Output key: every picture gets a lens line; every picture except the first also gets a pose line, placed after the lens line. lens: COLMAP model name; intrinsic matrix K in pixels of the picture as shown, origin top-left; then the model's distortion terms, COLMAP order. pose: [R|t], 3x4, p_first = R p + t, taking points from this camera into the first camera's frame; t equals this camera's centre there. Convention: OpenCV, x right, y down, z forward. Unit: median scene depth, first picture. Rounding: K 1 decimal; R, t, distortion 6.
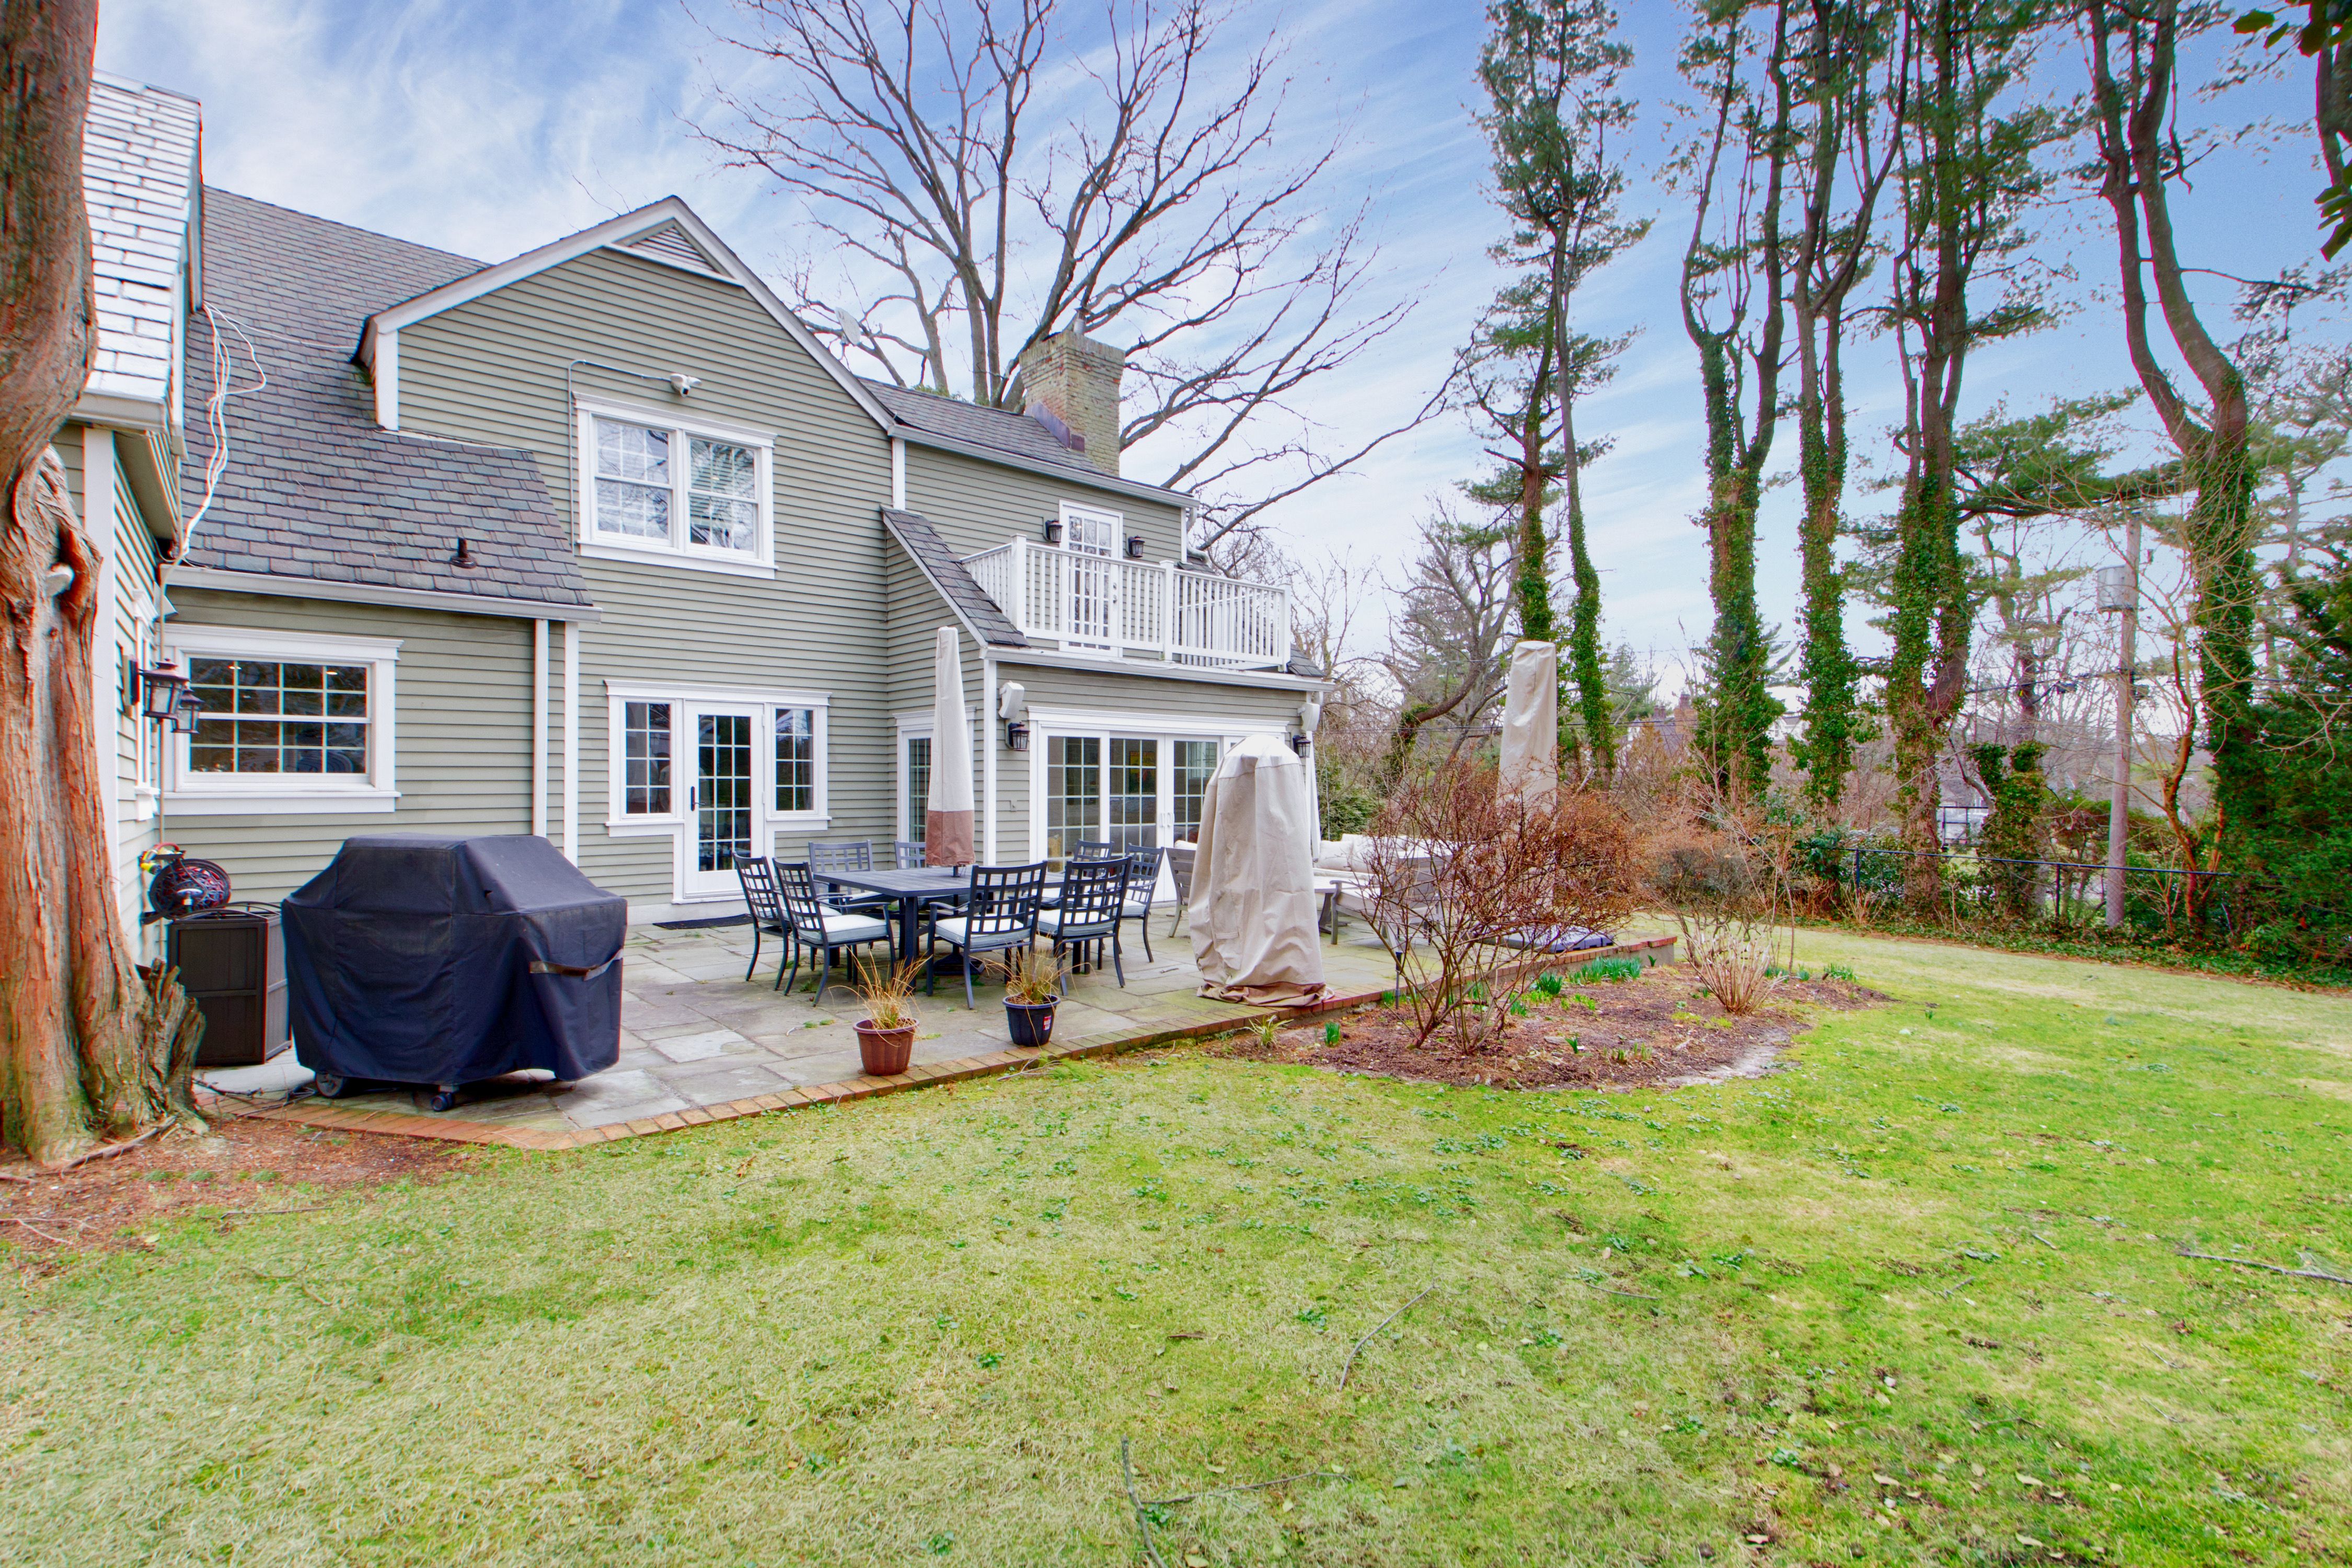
lens RADIAL K [[1109.8, 0, 1176.0], [0, 1109.8, 784.0], [0, 0, 1]] dist [0.022917, -0.021075]
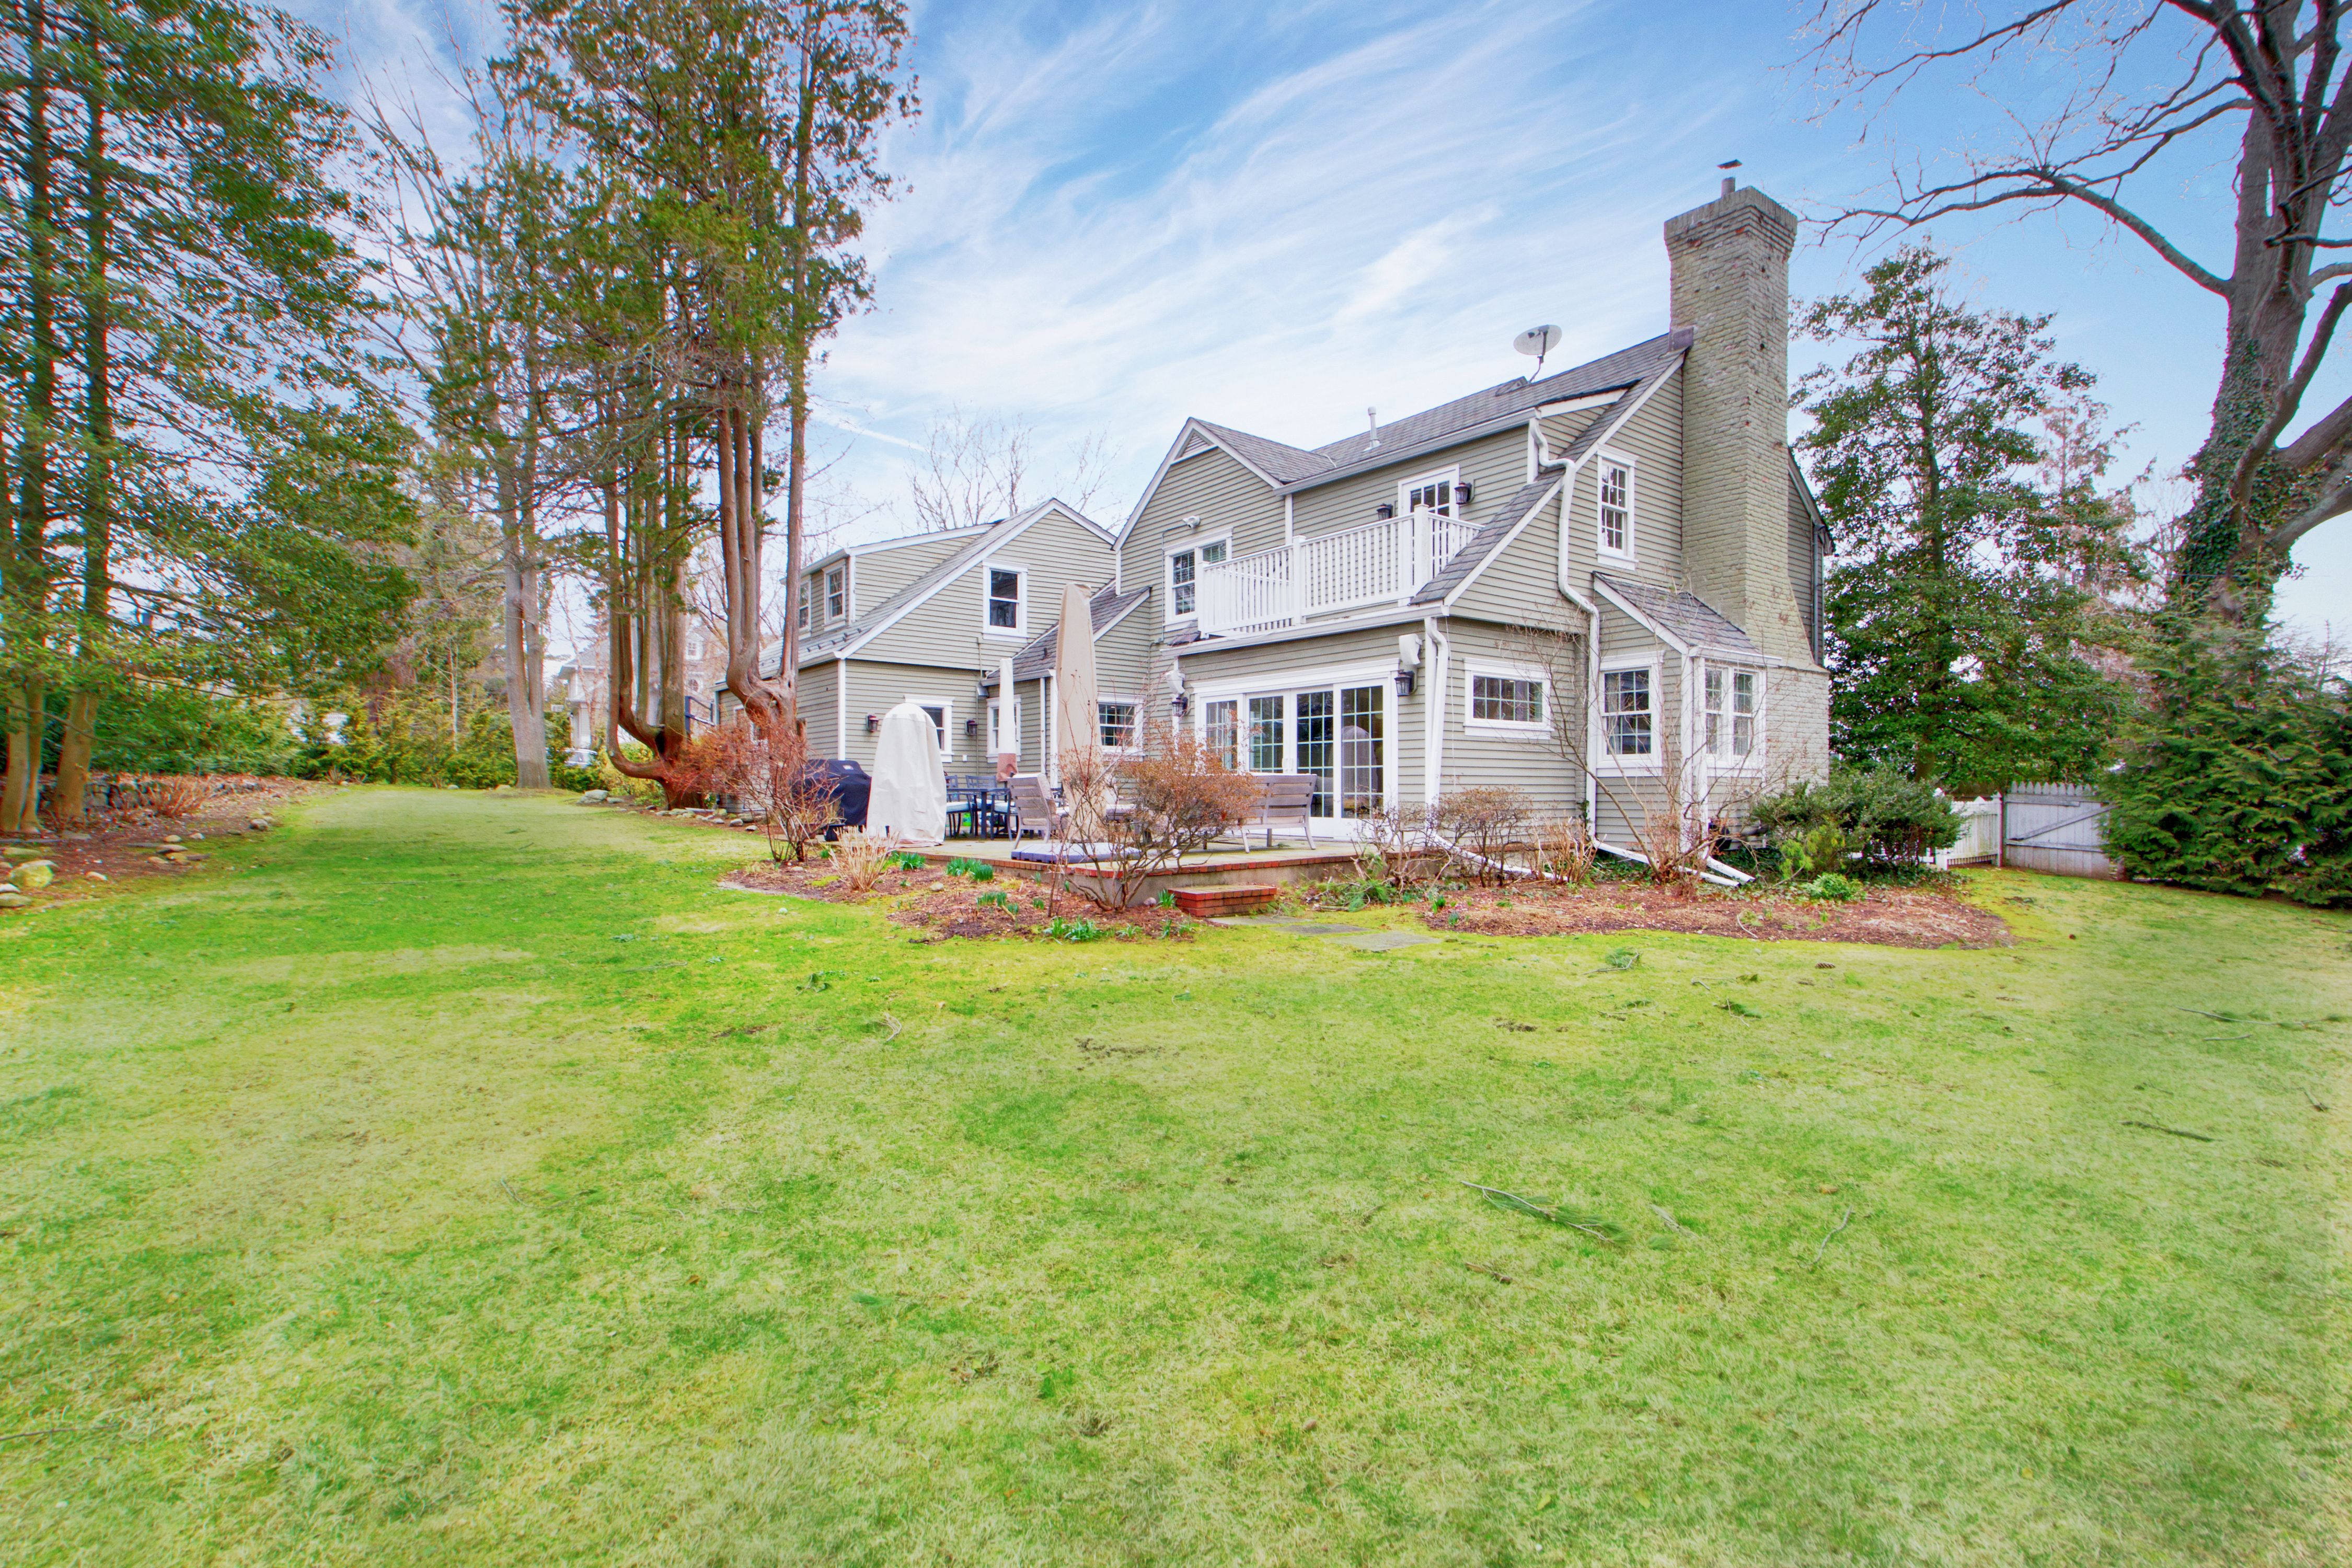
lens RADIAL K [[1109.8, 0, 1176.0], [0, 1109.8, 784.0], [0, 0, 1]] dist [0.022917, -0.021075]
pose [[-0.099443, -0.006931, -0.995019, 1.187216], [-0.000833, 0.999976, -0.006882, 0.062871], [0.995043, 0.000144, -0.099447, 1.040330]]
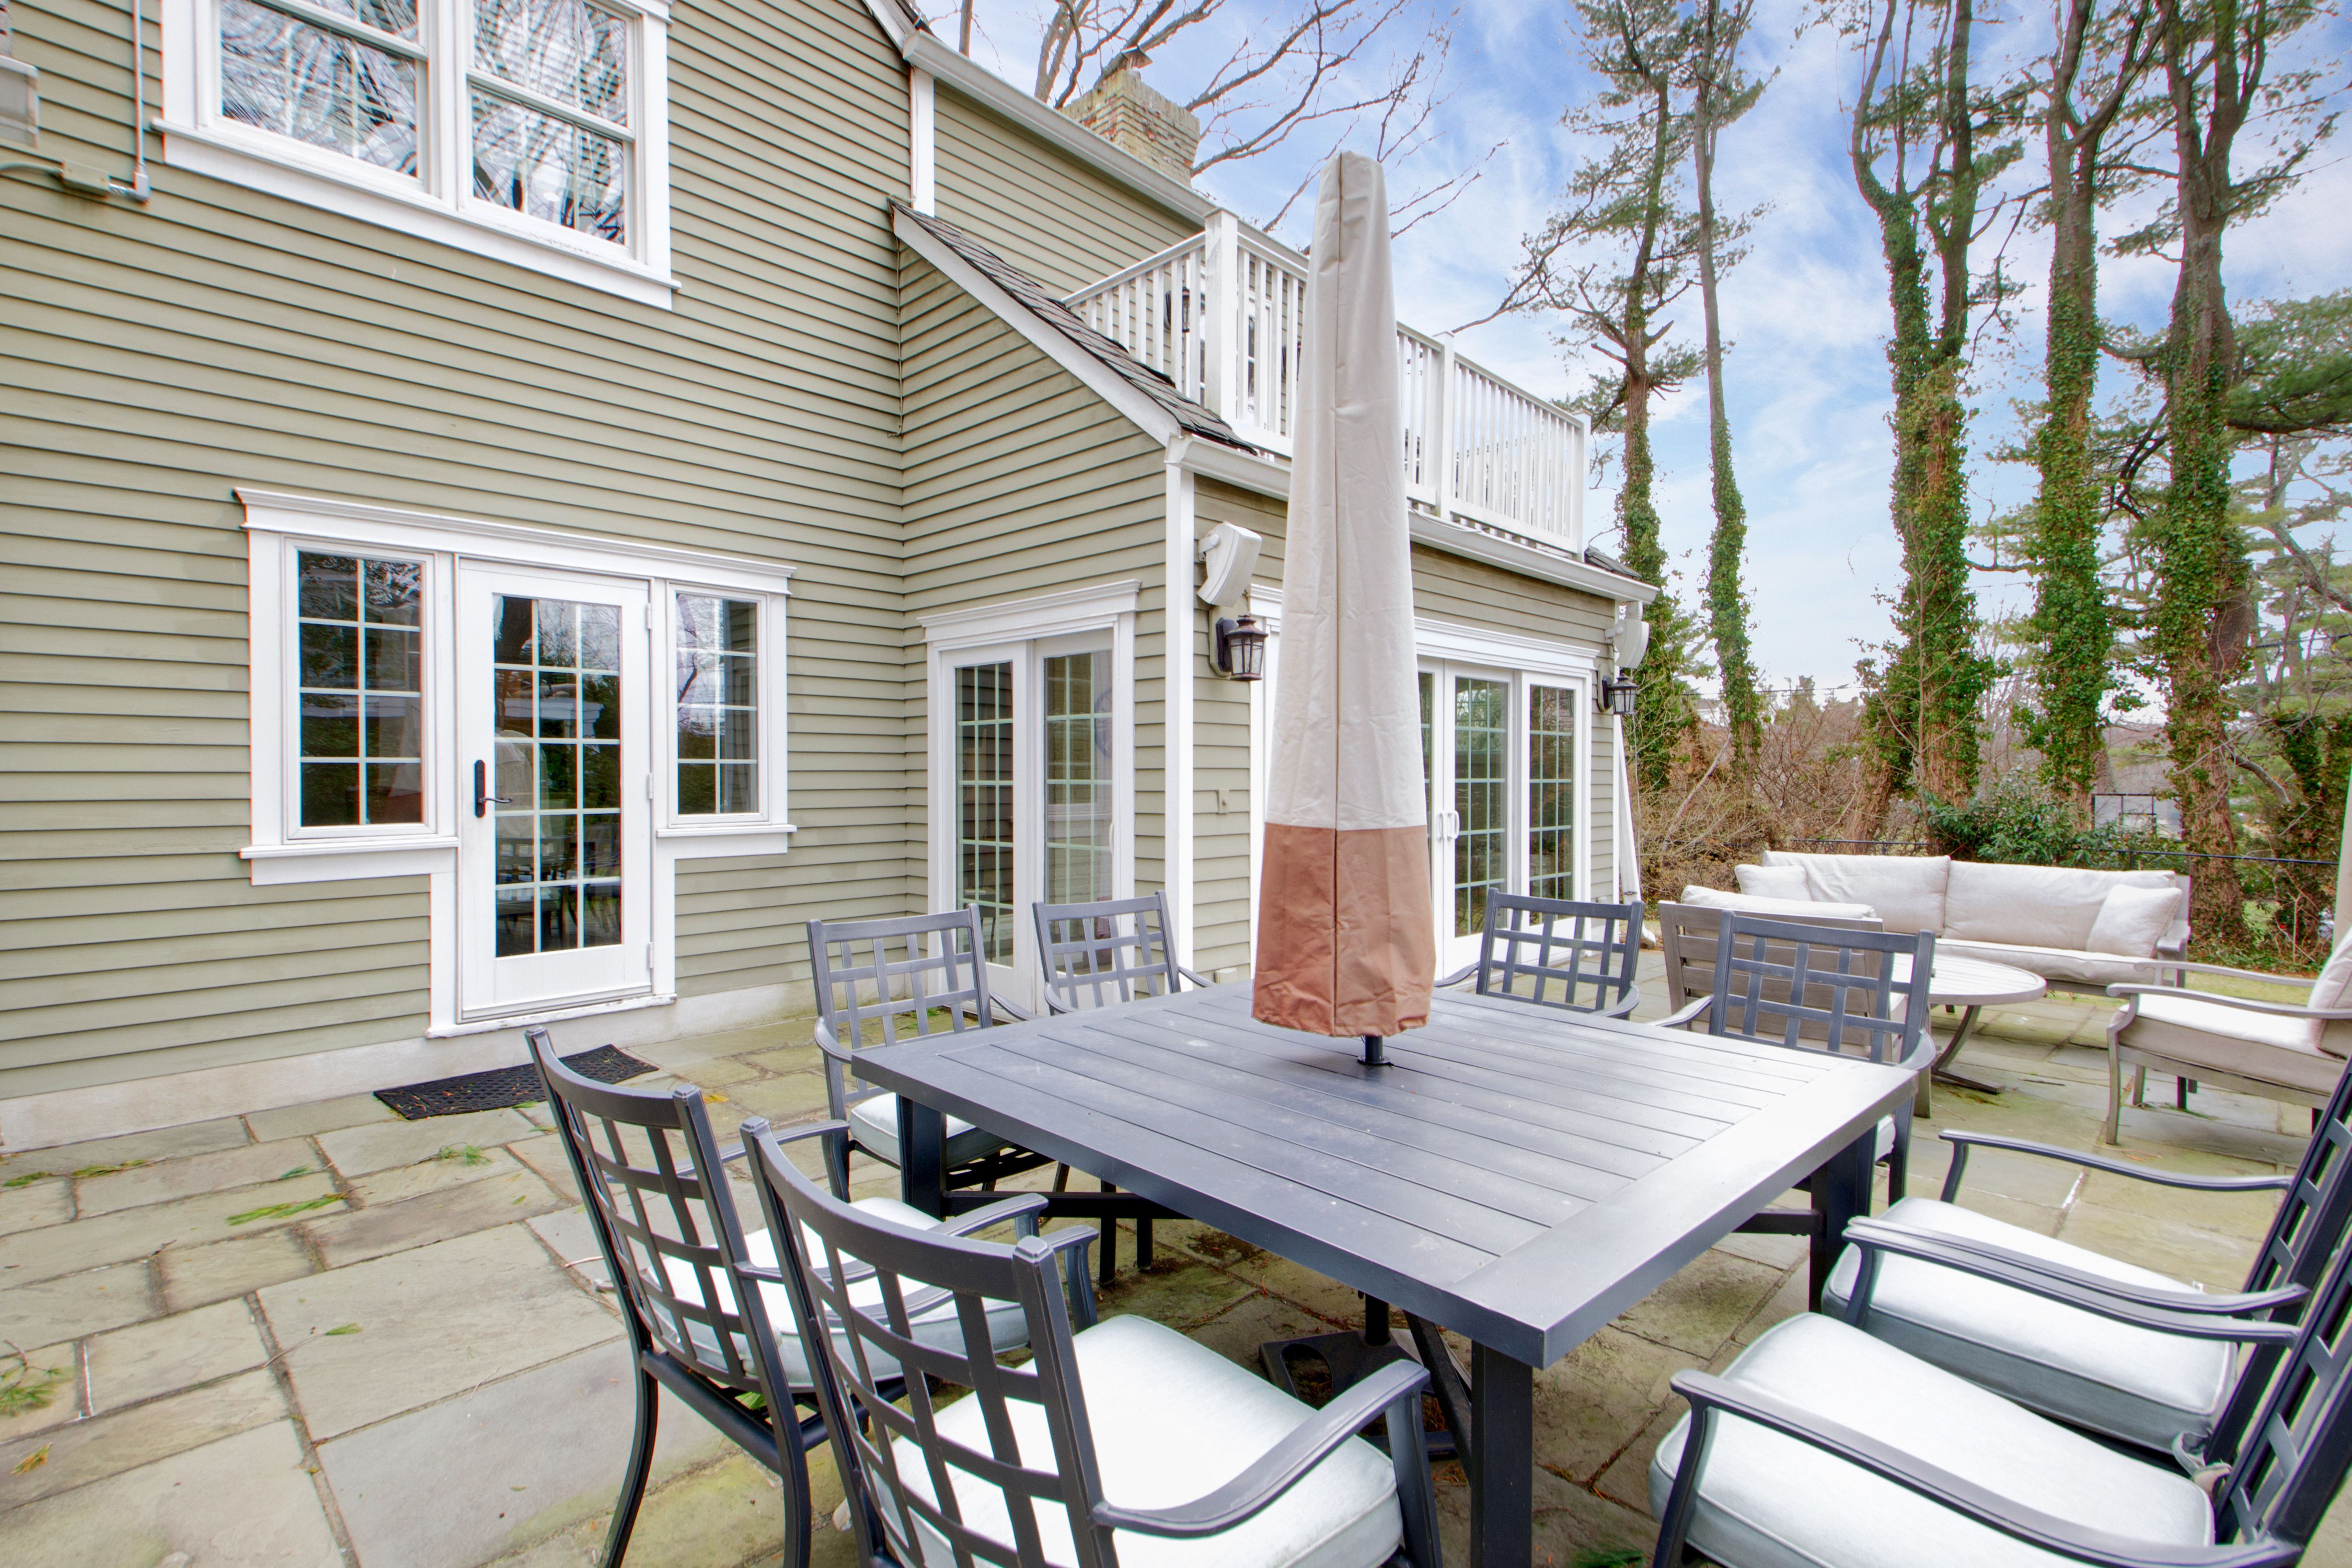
lens RADIAL K [[1109.8, 0, 1176.0], [0, 1109.8, 784.0], [0, 0, 1]] dist [0.022917, -0.021075]
pose [[0.995528, -0.003087, 0.094416, -0.191572], [0.002245, 0.999957, 0.009017, 0.007346], [-0.094440, -0.008765, 0.995492, 0.504868]]
